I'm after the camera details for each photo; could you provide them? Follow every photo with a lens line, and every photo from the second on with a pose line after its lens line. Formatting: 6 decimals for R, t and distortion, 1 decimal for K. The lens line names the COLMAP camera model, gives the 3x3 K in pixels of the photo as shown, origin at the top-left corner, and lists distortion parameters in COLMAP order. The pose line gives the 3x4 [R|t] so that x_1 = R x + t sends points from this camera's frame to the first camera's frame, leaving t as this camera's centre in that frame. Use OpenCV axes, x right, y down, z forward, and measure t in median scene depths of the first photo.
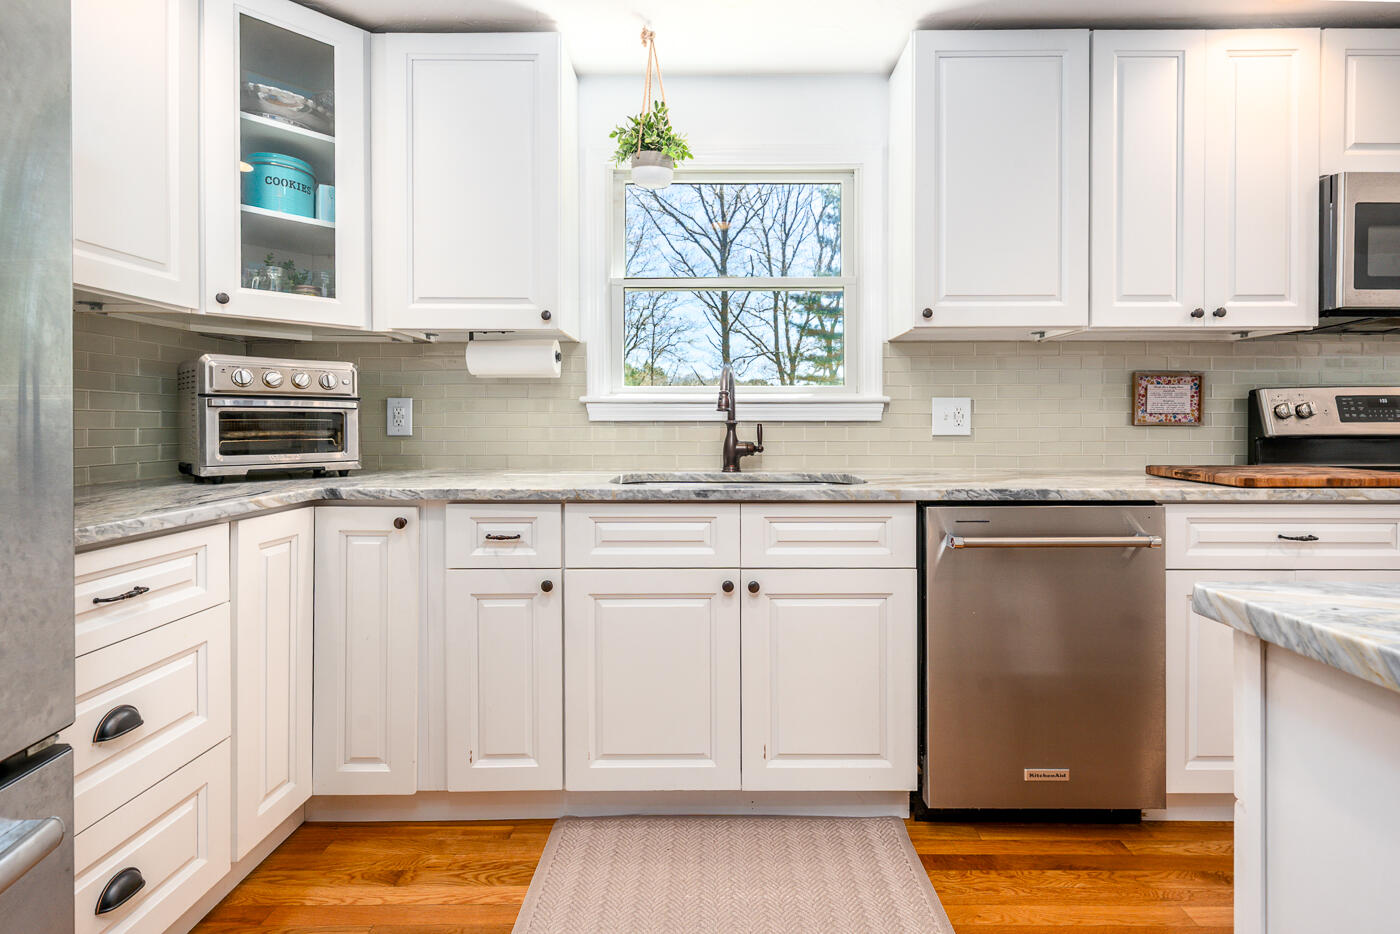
lens RADIAL K [[652.0, 0, 698.6], [0, 652.0, 426.1], [0, 0, 1]] dist [-0.000898, -0.000702]
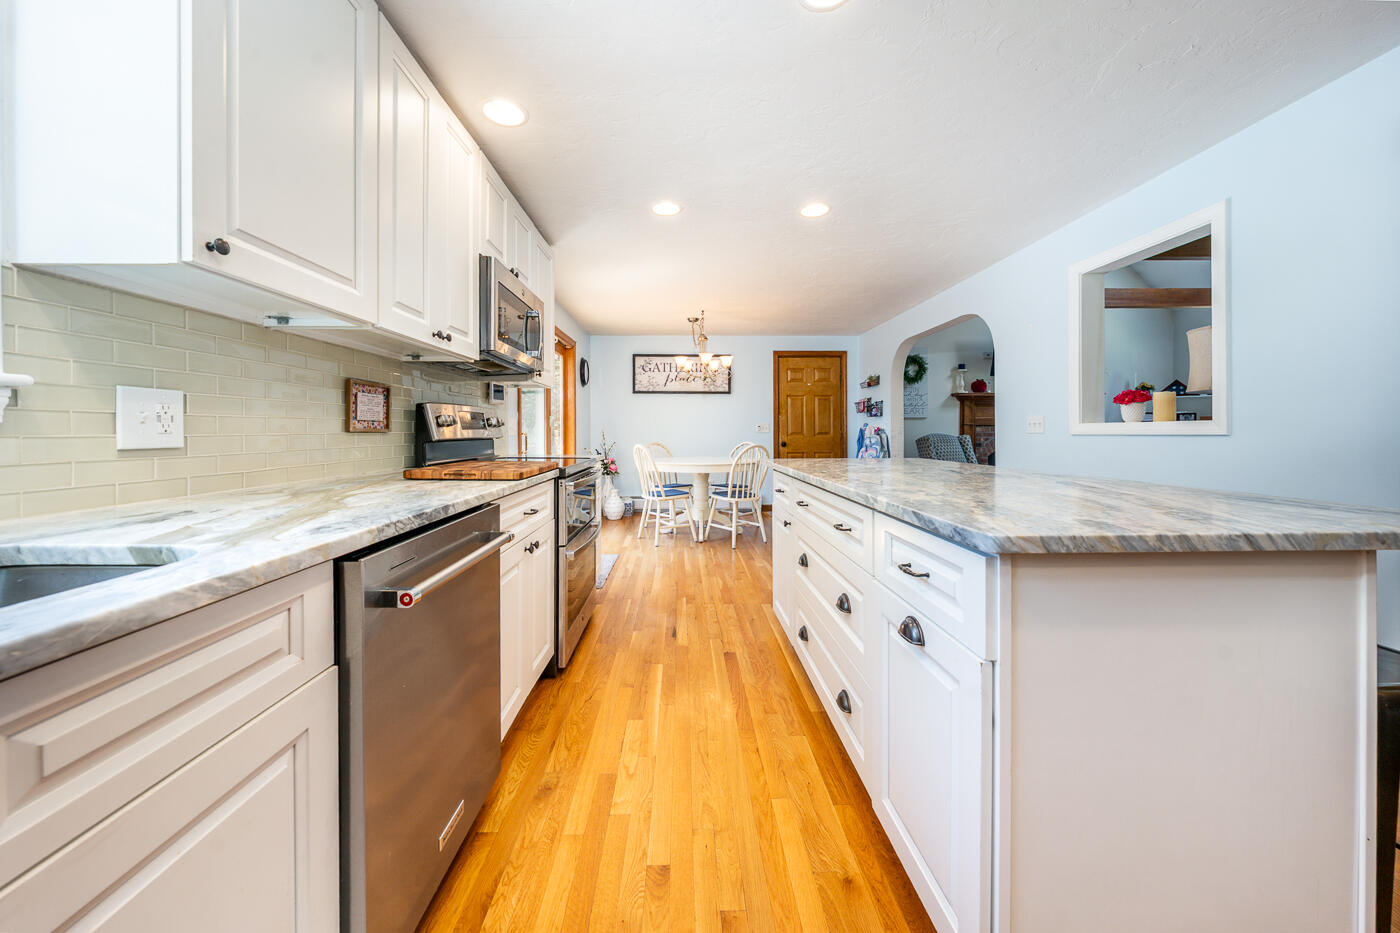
lens RADIAL K [[490.3, 0, 696.5], [0, 490.3, 433.7], [0, 0, 1]] dist [-0.001478, -0.000128]
pose [[-0.036809, -0.005254, 0.999309, -0.115265], [0.002898, 0.999981, 0.005364, -0.001038], [-0.999318, 0.003094, -0.036793, 0.552666]]
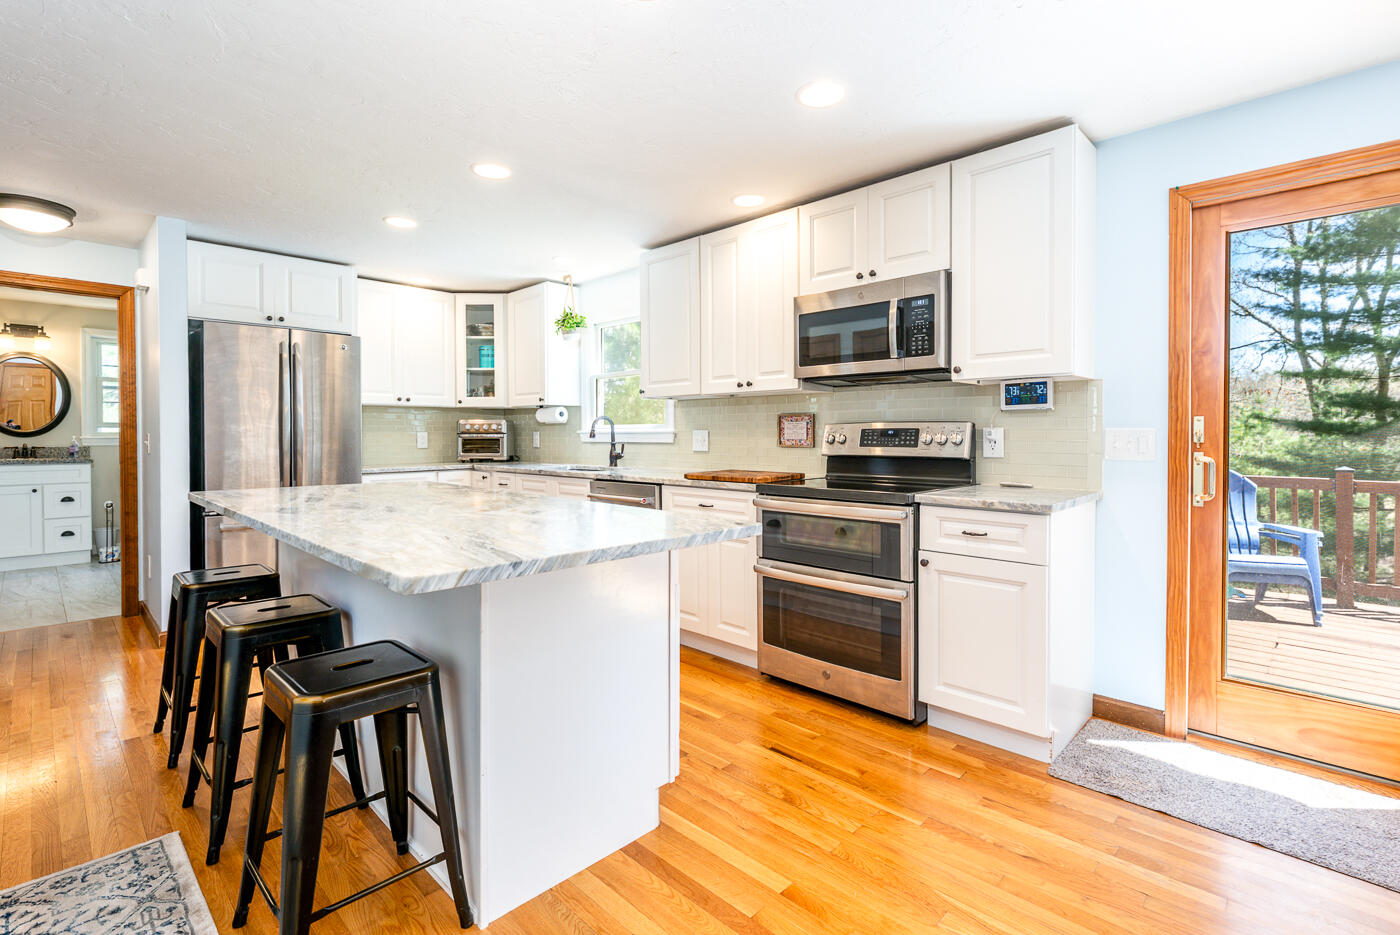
lens RADIAL K [[652.0, 0, 703.4], [0, 652.0, 440.2], [0, 0, 1]] dist [0.000784, 0.000469]
pose [[0.728287, 0.006395, -0.685243, 1.848877], [0.000951, 0.999946, 0.010343, -0.039277], [0.685272, -0.008185, 0.728241, -0.359146]]
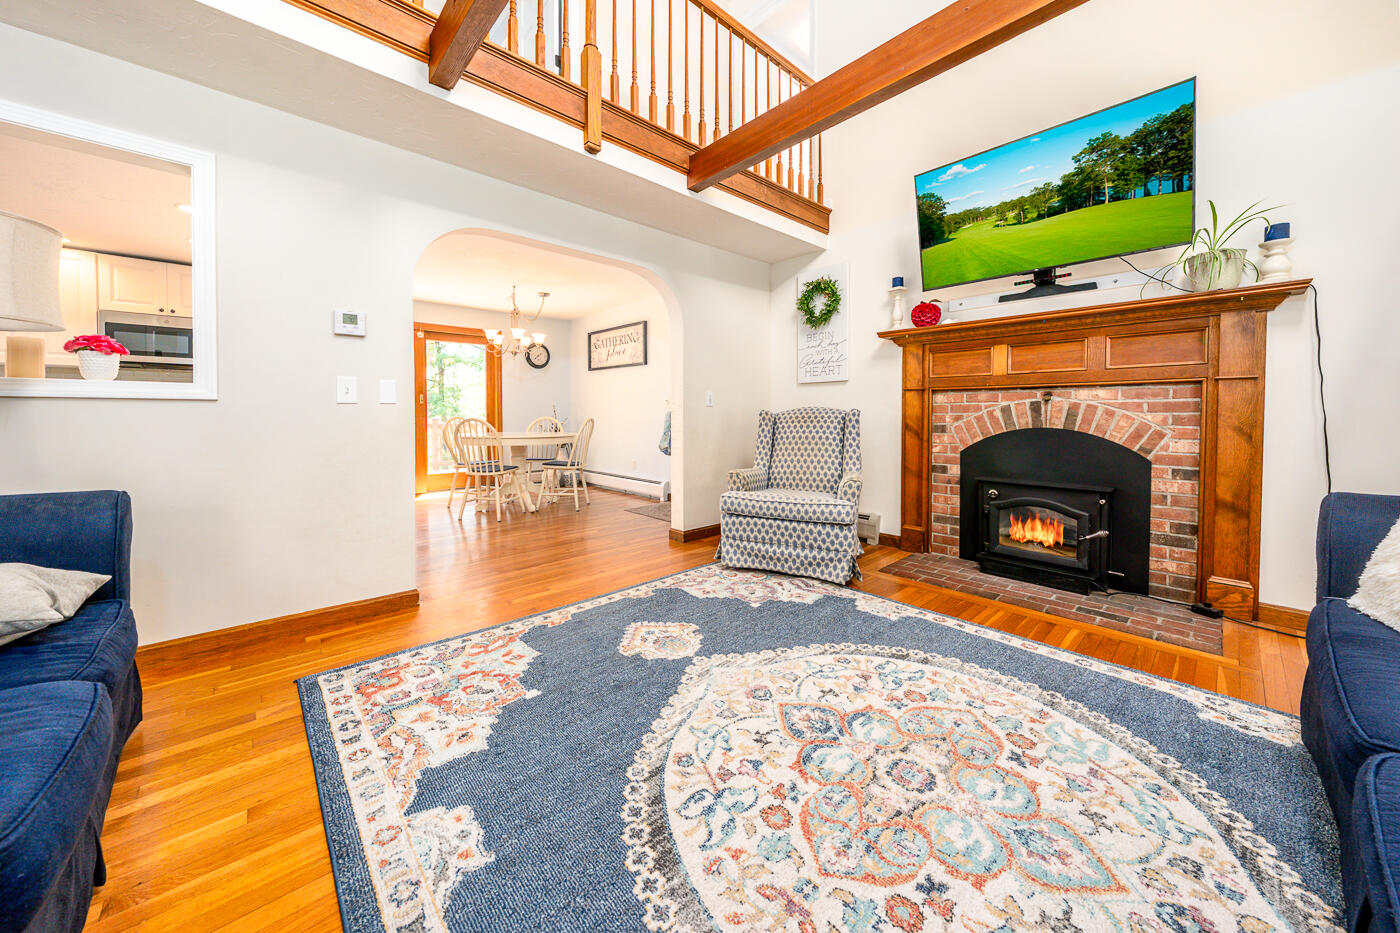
lens RADIAL K [[490.6, 0, 696.5], [0, 490.6, 423.0], [0, 0, 1]] dist [-0.006404, -0.000315]
pose [[0.727787, -0.015824, 0.685621, 1.321585], [0.002547, 0.999789, 0.020372, 0.039283], [-0.685799, -0.013080, 0.727674, -2.055805]]
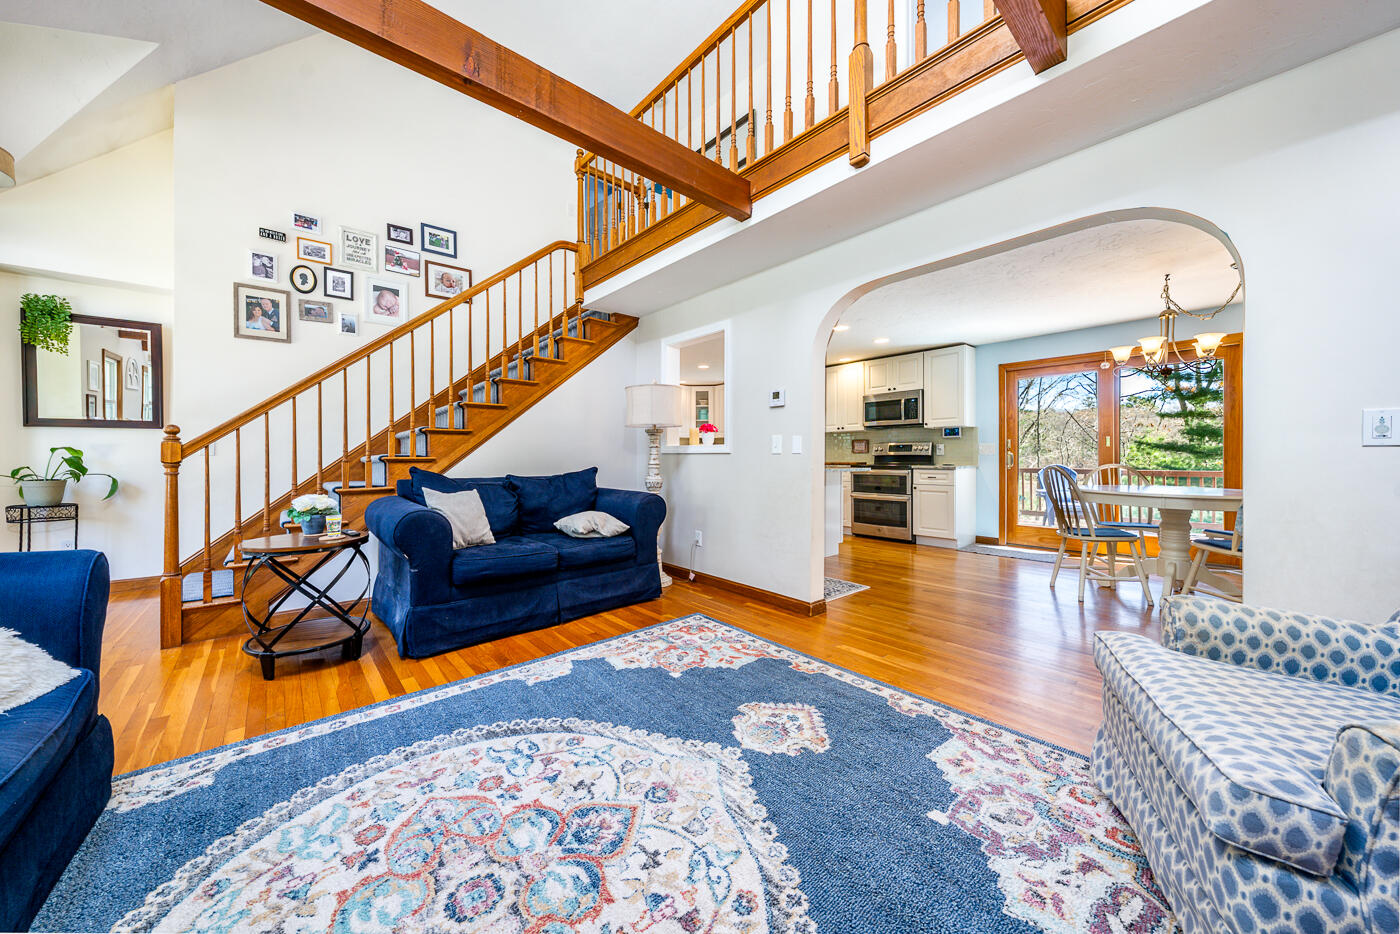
lens RADIAL K [[483.8, 0, 691.0], [0, 483.8, 460.3], [0, 0, 1]] dist [-0.004881, -0.000162]
pose [[0.664752, 0.002608, -0.747060, 2.520138], [0.002766, 0.999978, 0.005952, 0.024924], [0.747059, -0.006023, 0.664730, -1.962814]]
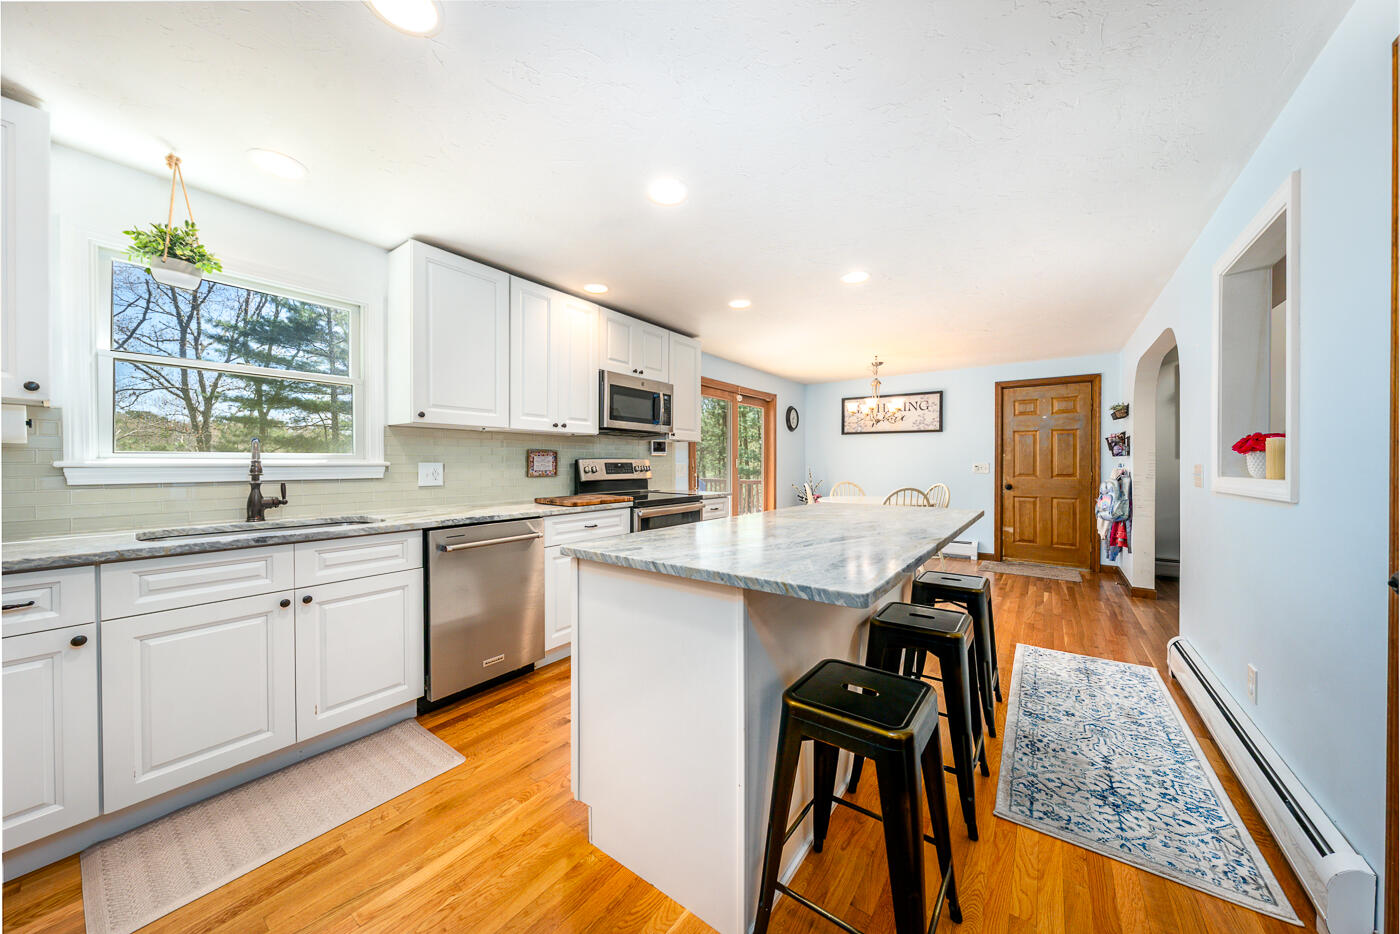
lens RADIAL K [[480.1, 0, 700.0], [0, 480.1, 467.0], [0, 0, 1]] dist [-0.003753, -0.000209]
pose [[0.576991, -0.006249, 0.816726, -0.229468], [-0.000546, 0.999968, 0.008037, -0.048136], [-0.816750, -0.005083, 0.576969, -0.273915]]
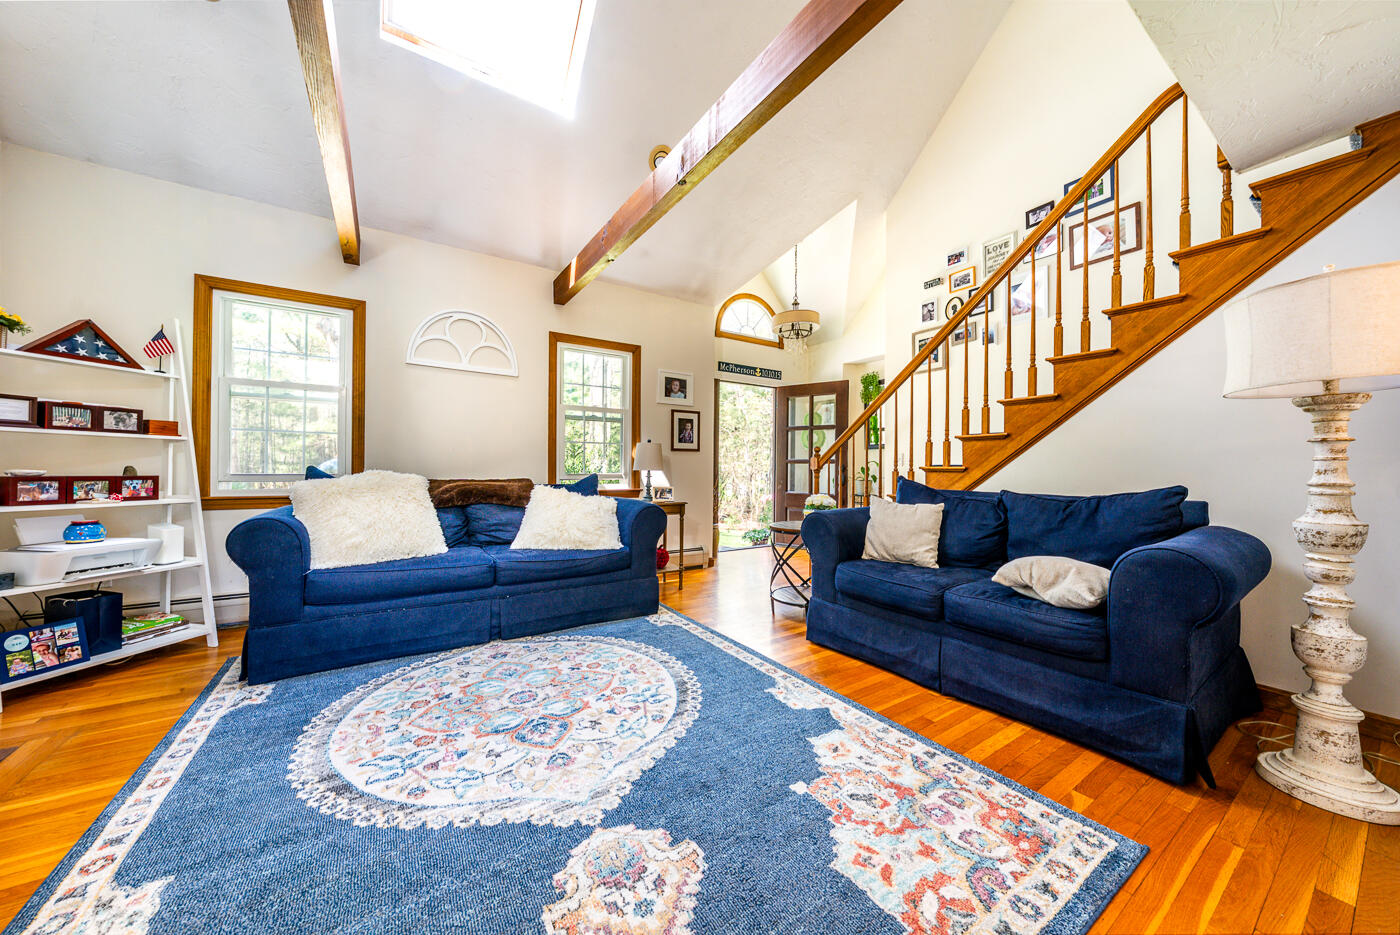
lens RADIAL K [[480.1, 0, 700.0], [0, 480.1, 467.5], [0, 0, 1]] dist [-0.003753, -0.000209]
pose [[-0.829215, -0.007671, -0.558878, 2.217064], [-0.008811, 0.999961, -0.000652, 0.031815], [0.558861, 0.004384, -0.829250, -0.749613]]
